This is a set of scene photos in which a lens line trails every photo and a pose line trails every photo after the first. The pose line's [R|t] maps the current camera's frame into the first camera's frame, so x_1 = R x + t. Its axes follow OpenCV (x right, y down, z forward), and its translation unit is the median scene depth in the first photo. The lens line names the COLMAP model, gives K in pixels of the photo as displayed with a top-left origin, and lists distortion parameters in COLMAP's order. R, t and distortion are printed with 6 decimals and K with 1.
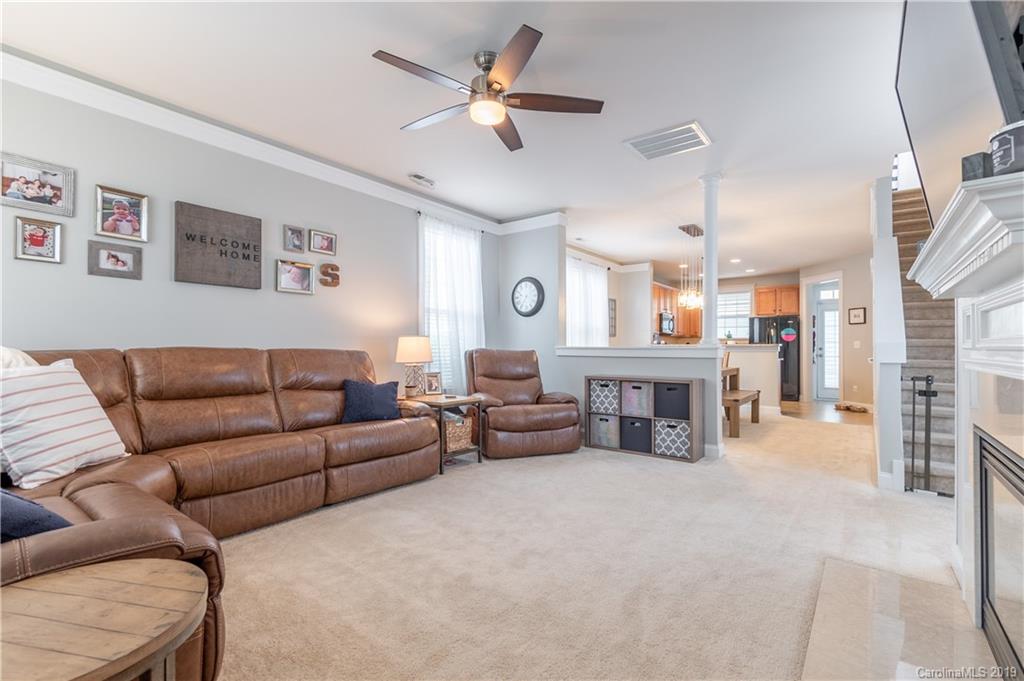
lens RADIAL K [[448.9, 0, 506.1], [0, 448.9, 341.9], [0, 0, 1]] dist [0.001454, -0.000049]
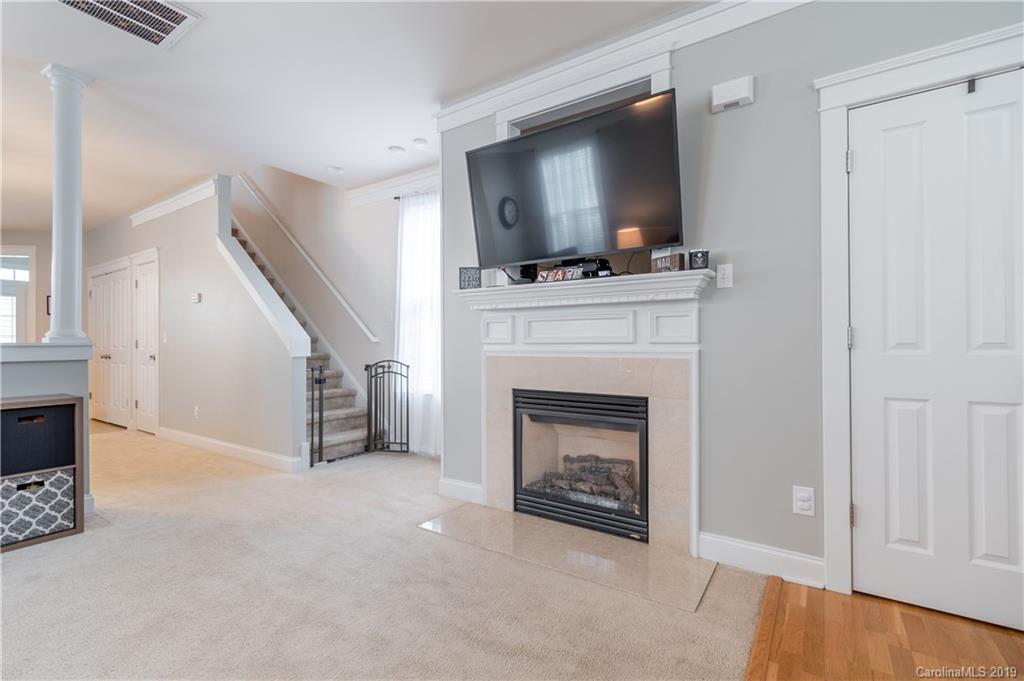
lens RADIAL K [[457.0, 0, 513.2], [0, 457.0, 343.1], [0, 0, 1]] dist [0.002016, -0.000019]
pose [[-0.082981, -0.003509, 0.996545, -0.128755], [-0.009435, 0.999952, 0.002736, 0.002593], [-0.996506, -0.009175, -0.083010, 0.237718]]
